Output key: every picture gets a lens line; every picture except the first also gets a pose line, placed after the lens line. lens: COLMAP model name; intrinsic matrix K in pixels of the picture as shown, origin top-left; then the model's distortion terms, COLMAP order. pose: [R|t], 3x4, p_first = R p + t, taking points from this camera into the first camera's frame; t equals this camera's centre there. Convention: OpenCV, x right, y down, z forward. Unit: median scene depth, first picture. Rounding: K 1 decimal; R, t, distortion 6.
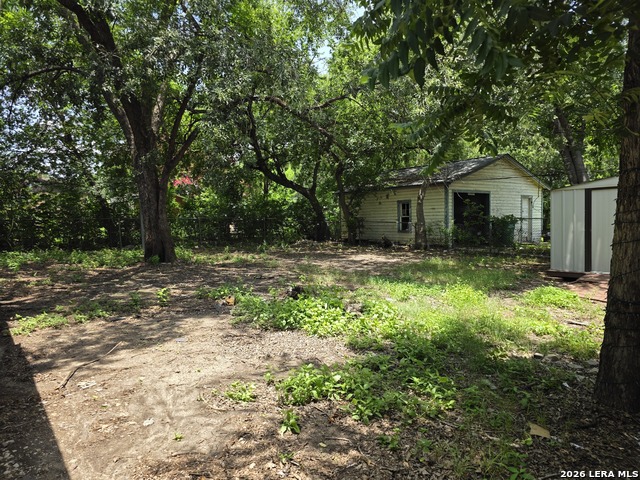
lens RADIAL K [[434.2, 0, 319.9], [0, 434.2, 239.7], [0, 0, 1]] dist [-0.007541, -0.002645]
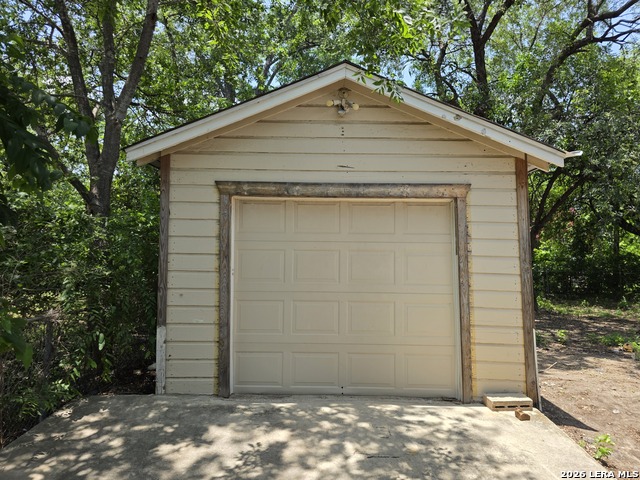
lens RADIAL K [[434.2, 0, 320.3], [0, 434.2, 240.4], [0, 0, 1]] dist [-0.007541, -0.002645]
pose [[0.770975, -0.030097, -0.636154, -0.058381], [-0.046586, 0.993542, -0.103464, 0.012232], [0.635160, 0.109404, 0.764593, -0.210303]]
